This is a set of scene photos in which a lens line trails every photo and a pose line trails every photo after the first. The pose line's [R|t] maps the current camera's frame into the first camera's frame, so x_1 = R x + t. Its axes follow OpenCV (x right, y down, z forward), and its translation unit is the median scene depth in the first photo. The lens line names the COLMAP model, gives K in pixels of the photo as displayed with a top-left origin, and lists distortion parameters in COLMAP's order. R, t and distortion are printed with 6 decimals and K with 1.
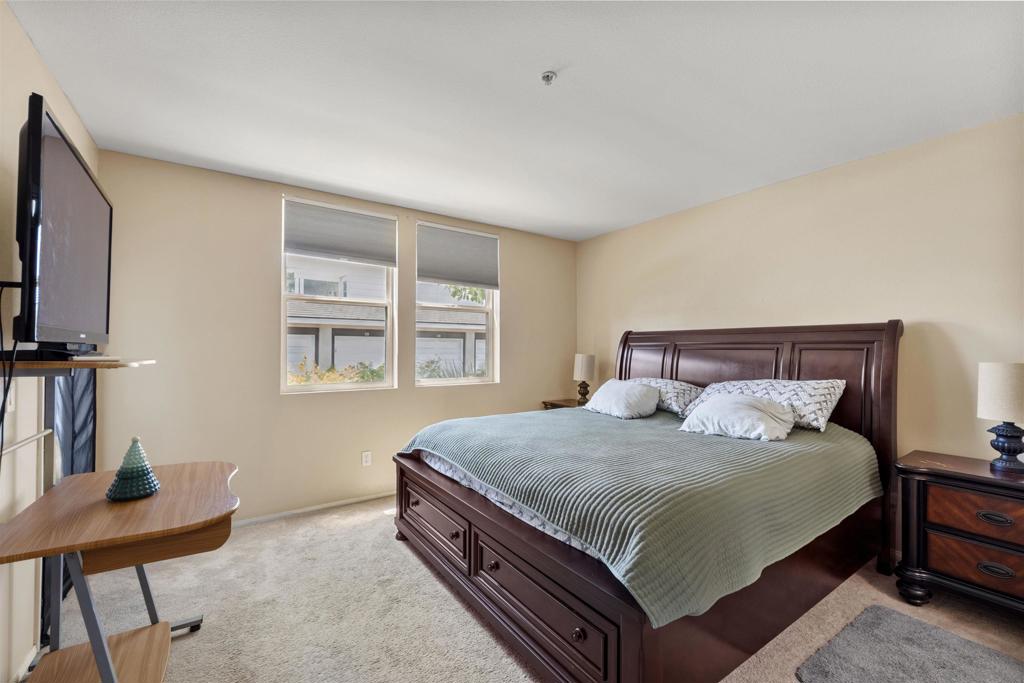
lens RADIAL K [[429.0, 0, 512.0], [0, 429.0, 341.5], [0, 0, 1]] dist [-0.000150, -0.000017]
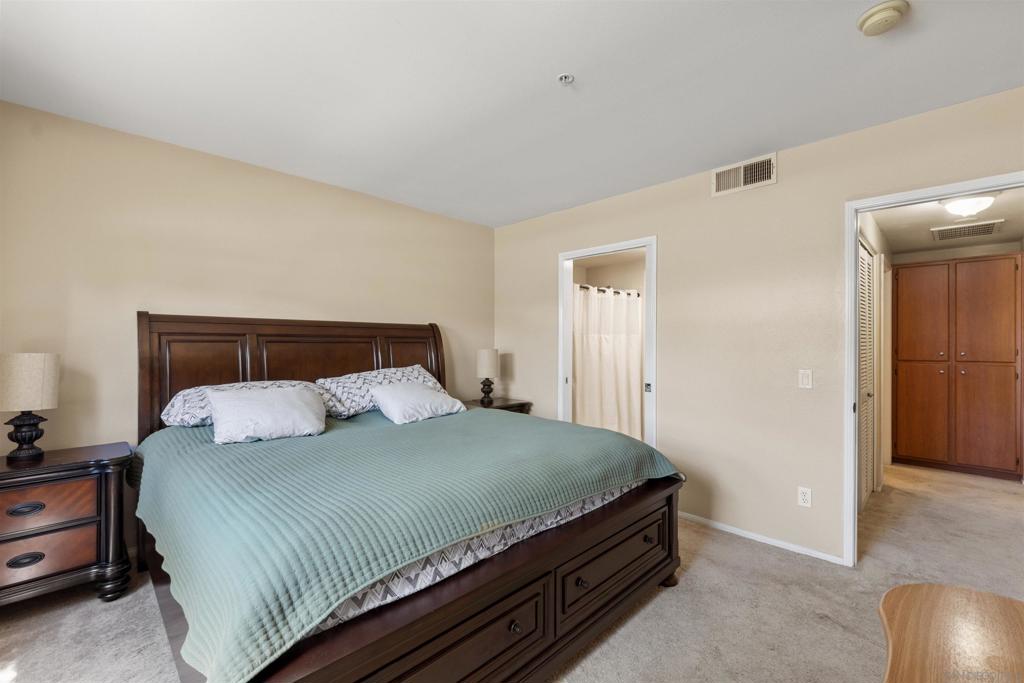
lens RADIAL K [[429.0, 0, 512.0], [0, 429.0, 341.5], [0, 0, 1]] dist [-0.000150, -0.000017]
pose [[-0.182288, -0.003337, 0.983240, -0.683767], [-0.020457, 0.999791, -0.000400, 0.010239], [-0.983032, -0.020187, -0.182318, 0.992353]]
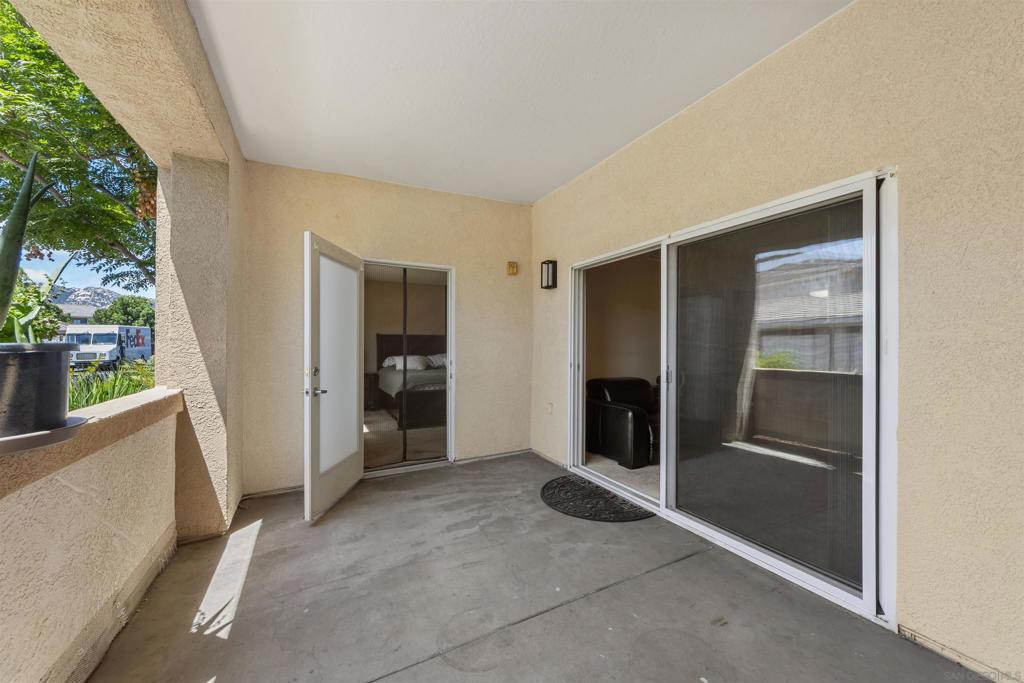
lens RADIAL K [[392.3, 0, 512.0], [0, 392.3, 341.5], [0, 0, 1]] dist [0.000226, -0.000003]
pose [[0.130078, 0.000679, 0.991504, -2.471472], [-0.014869, 0.999889, 0.001266, -0.001515], [-0.991392, -0.014907, 0.130074, 0.205334]]
